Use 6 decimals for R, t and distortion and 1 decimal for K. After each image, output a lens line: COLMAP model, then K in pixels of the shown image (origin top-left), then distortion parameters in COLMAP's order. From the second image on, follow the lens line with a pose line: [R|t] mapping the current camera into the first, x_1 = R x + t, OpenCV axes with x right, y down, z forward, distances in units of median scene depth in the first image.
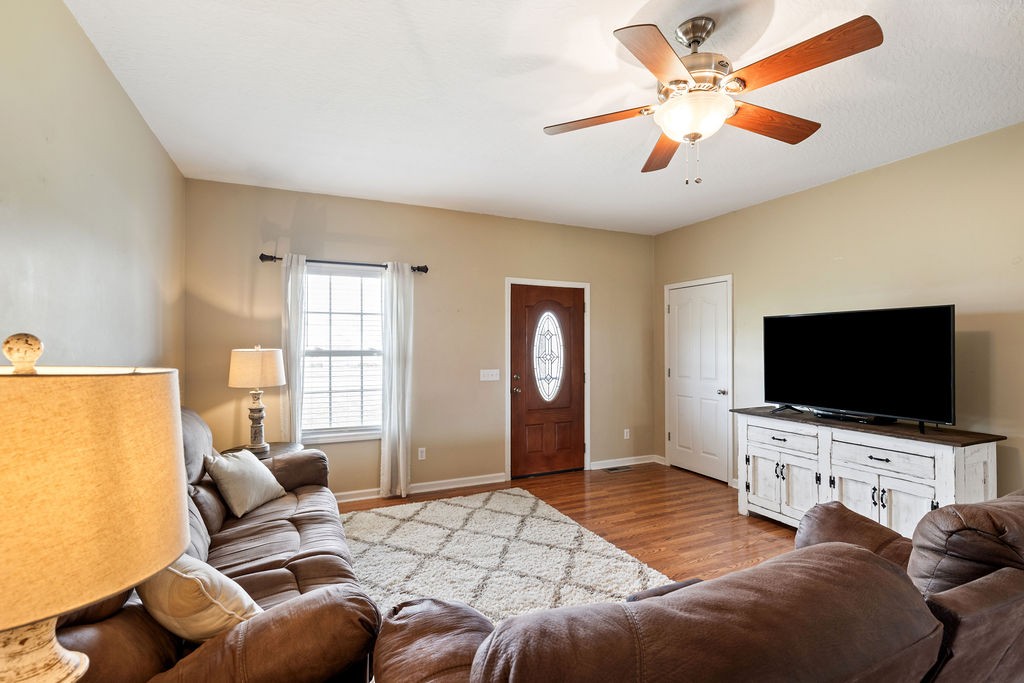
lens RADIAL K [[468.8, 0, 512.0], [0, 468.8, 341.5], [0, 0, 1]] dist [0.000558, 0.000053]
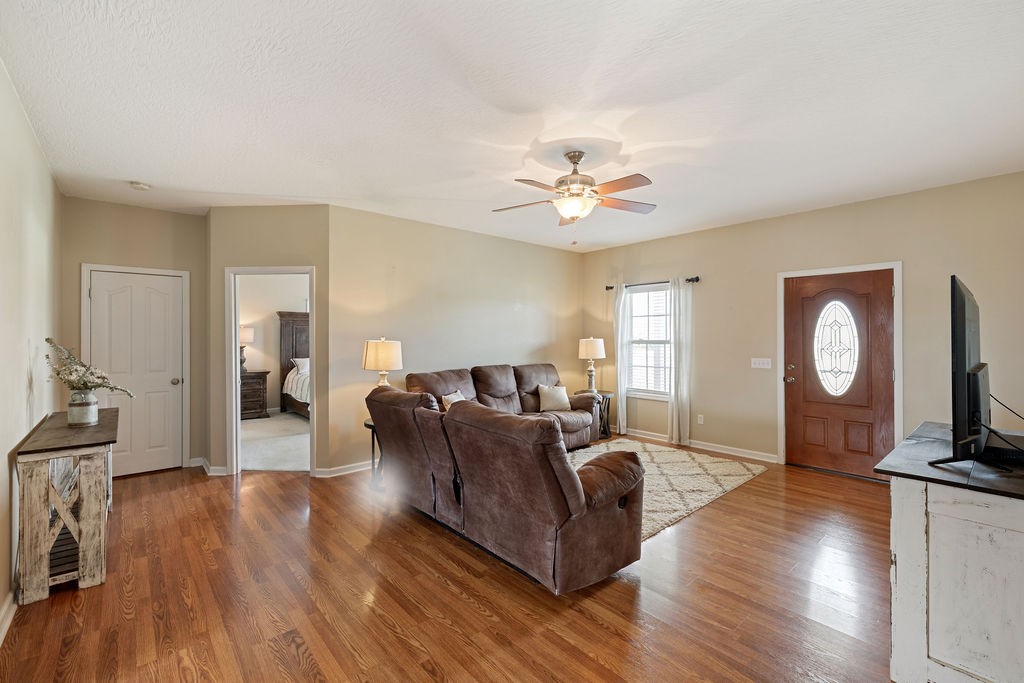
lens RADIAL K [[452.9, 0, 509.4], [0, 452.9, 333.6], [0, 0, 1]] dist [0.002327, 0.000657]
pose [[0.274357, -0.006707, -0.961604, 0.911558], [0.011663, 0.999925, -0.003647, -0.002371], [0.961557, -0.010215, 0.274415, 0.143769]]
